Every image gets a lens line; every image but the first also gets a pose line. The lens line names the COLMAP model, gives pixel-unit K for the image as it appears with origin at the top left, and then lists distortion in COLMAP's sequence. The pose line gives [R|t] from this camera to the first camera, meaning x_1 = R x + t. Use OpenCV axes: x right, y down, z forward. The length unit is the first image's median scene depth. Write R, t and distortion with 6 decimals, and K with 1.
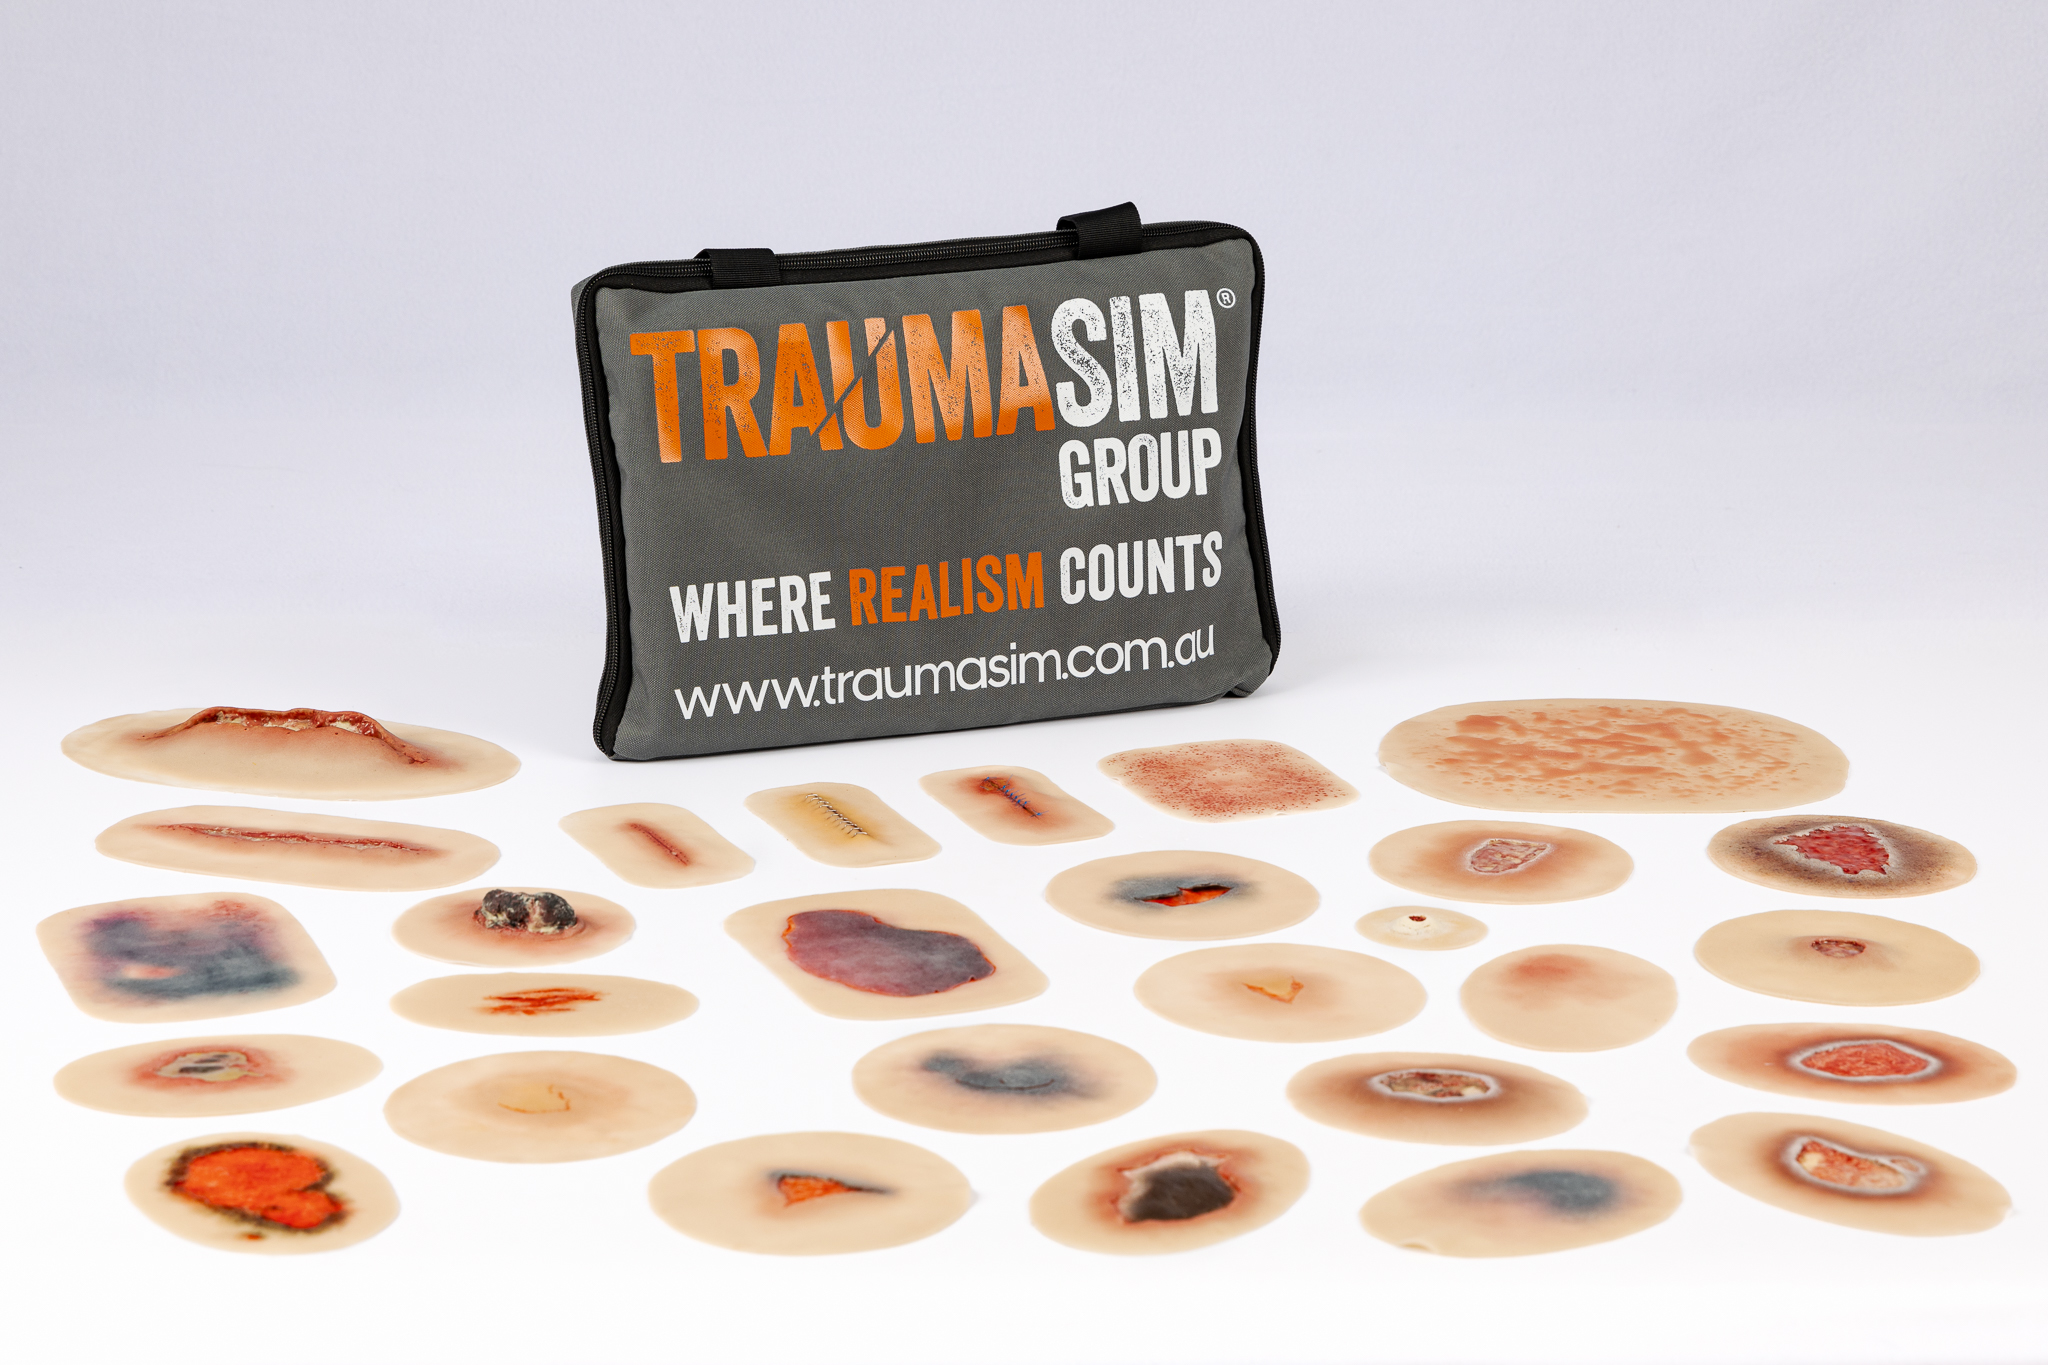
lens RADIAL K [[4133.1, 0, 979.1], [0, 4133.1, 610.1], [0, 0, 1]] dist [0.014986, 0.000000]
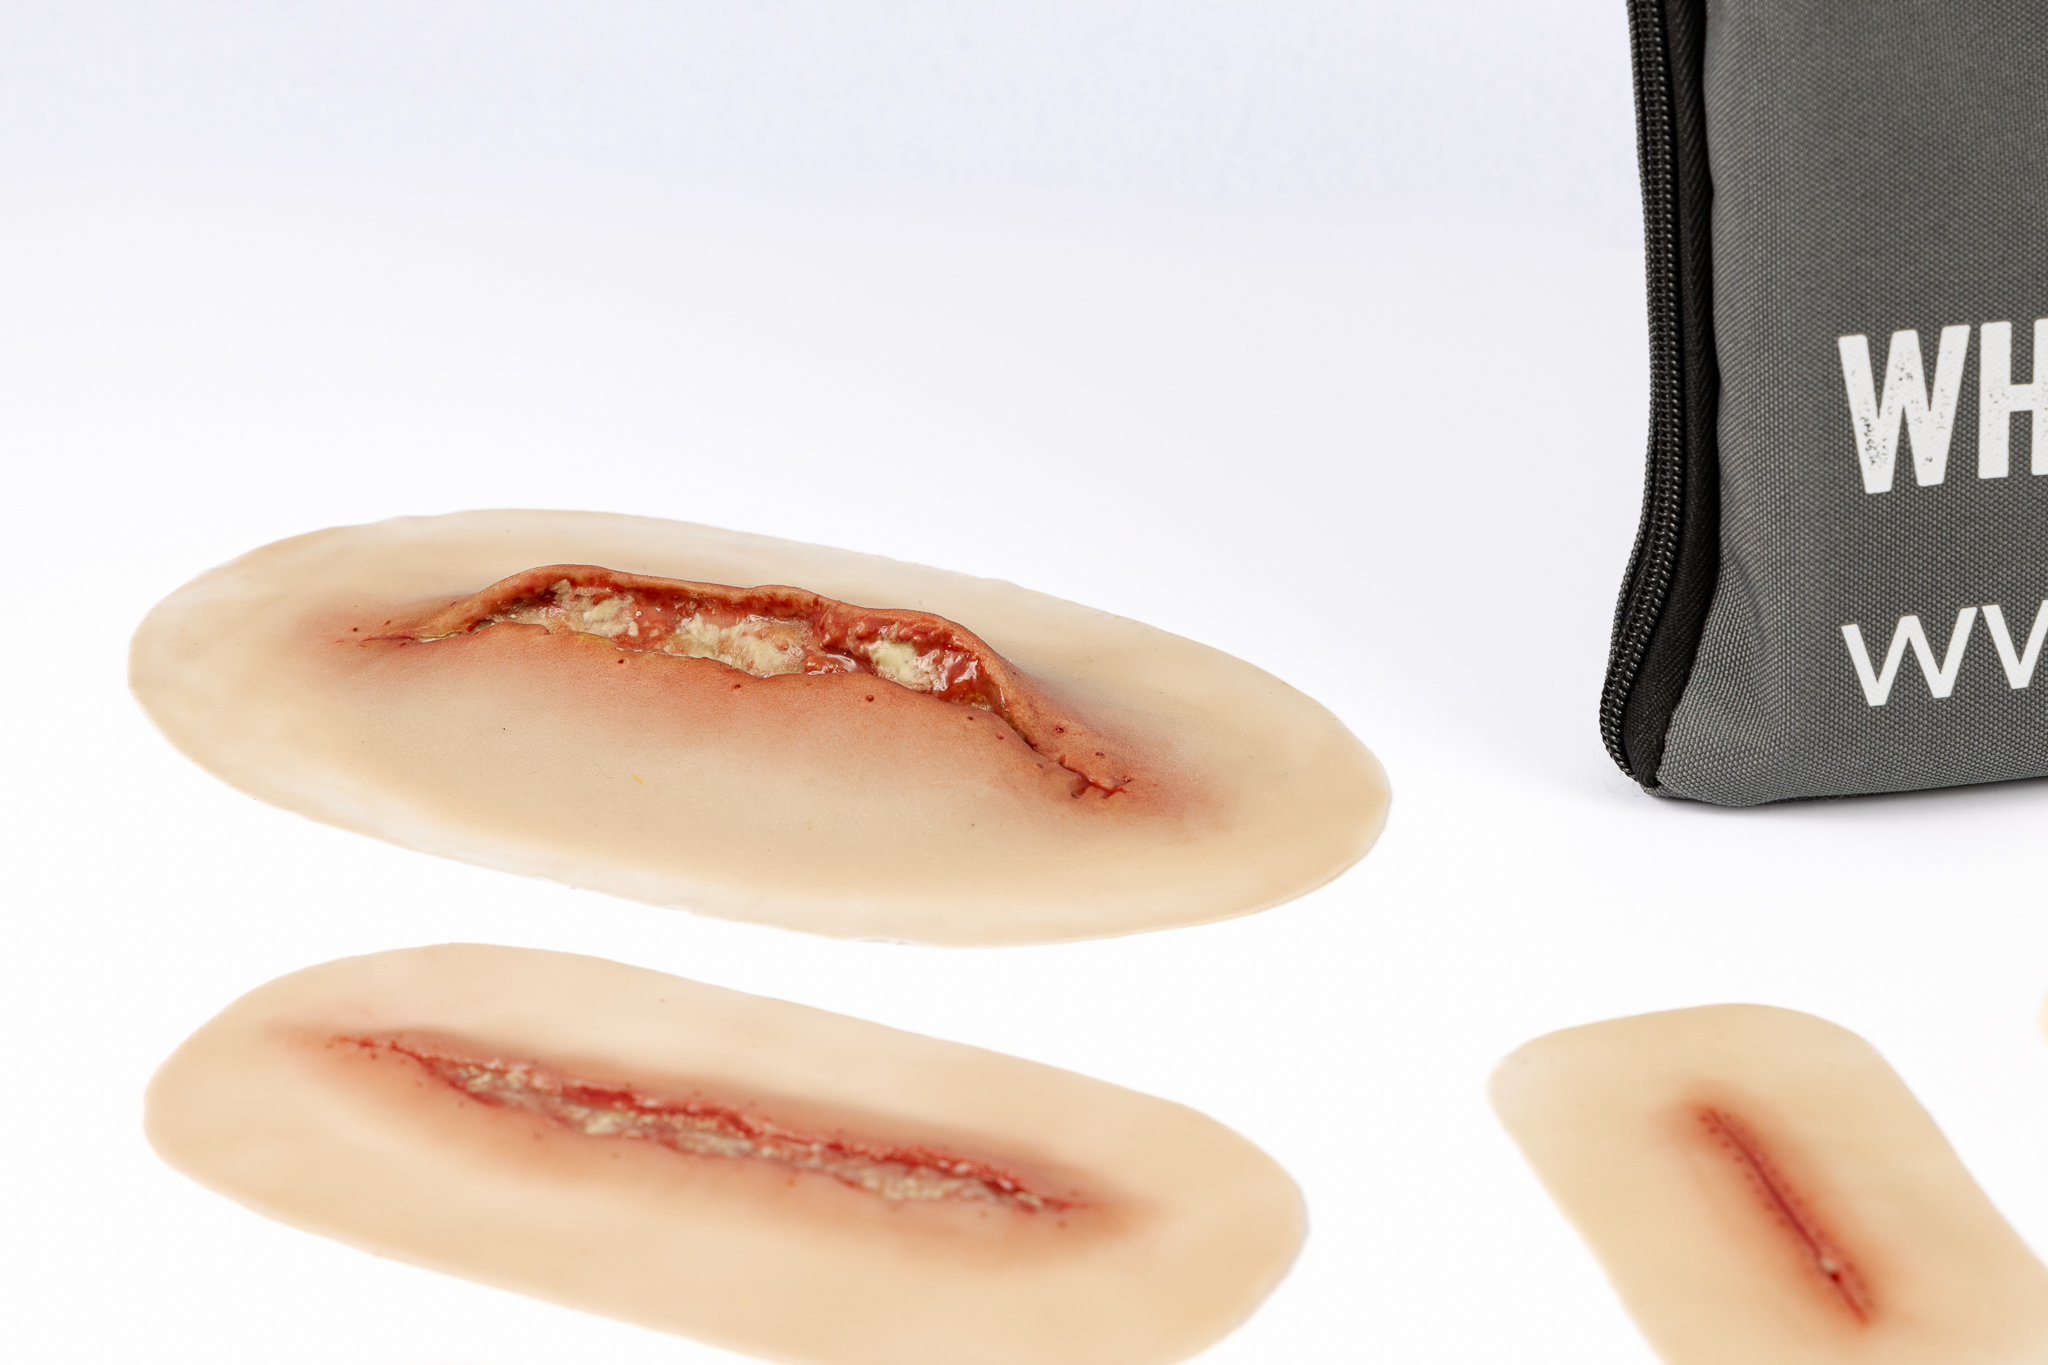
lens RADIAL K [[7815.5, 0, 1035.5], [0, 7815.5, 676.1], [0, 0, 1]] dist [0.114099, 0.000000]
pose [[0.985248, 0.048506, -0.164117, -0.033126], [-0.019903, 0.984961, 0.171628, -0.086501], [0.169973, -0.165829, 0.971396, 0.361162]]
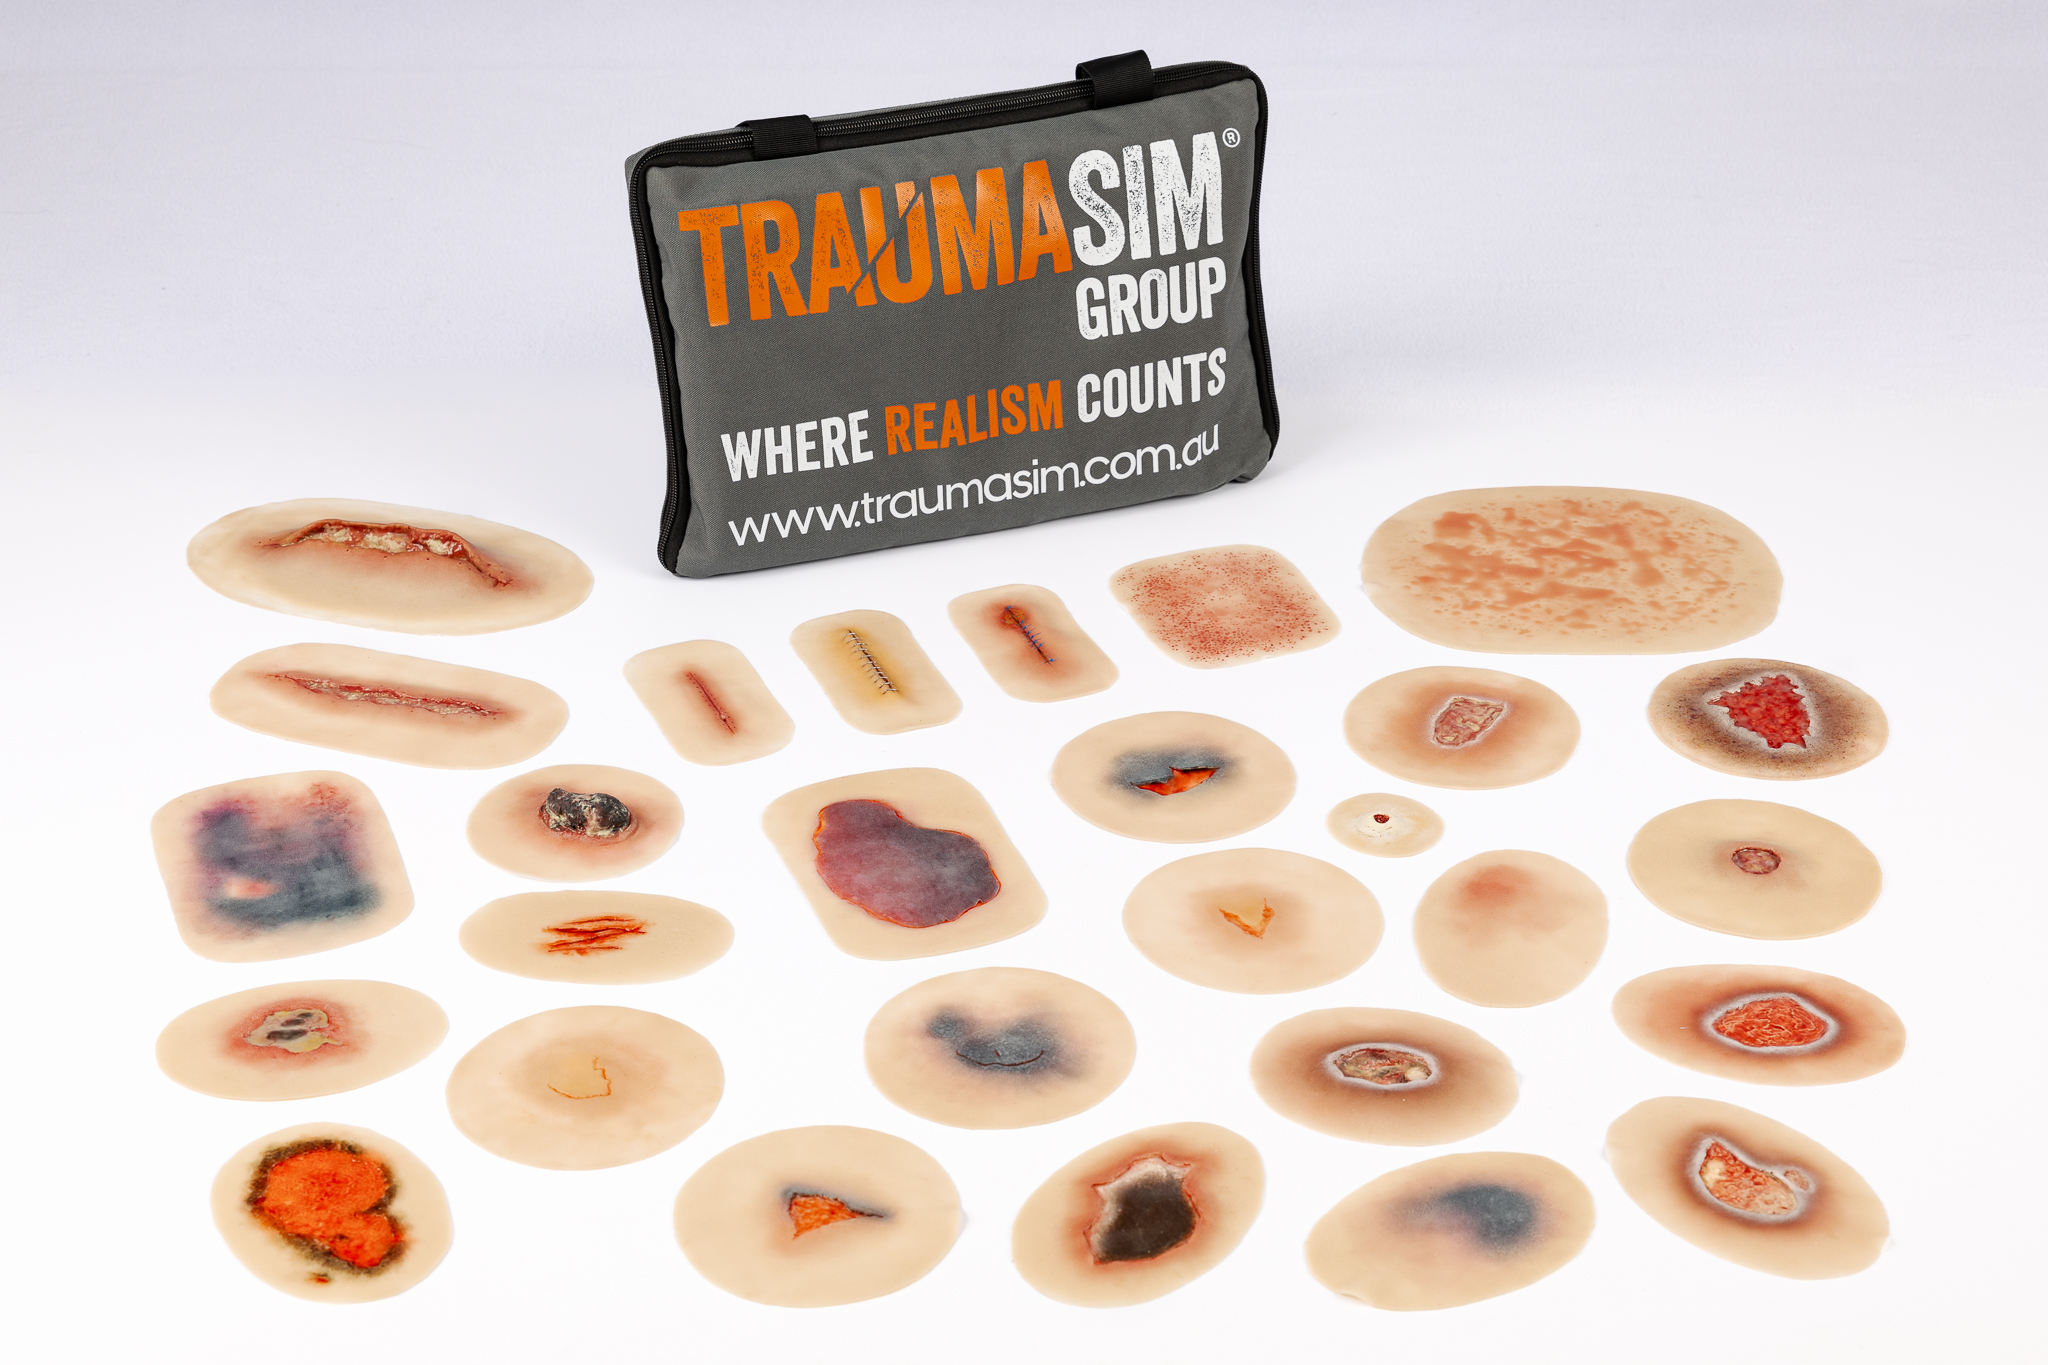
lens RADIAL K [[3456.7, 0, 1032.3], [0, 3456.7, 677.6], [0, 0, 1]] dist [0.005440, 0.000000]
pose [[0.999886, 0.000984, -0.015068, 0.022382], [0.002517, 0.973052, 0.230573, -0.154983], [0.014889, -0.230584, 0.972938, 0.085258]]
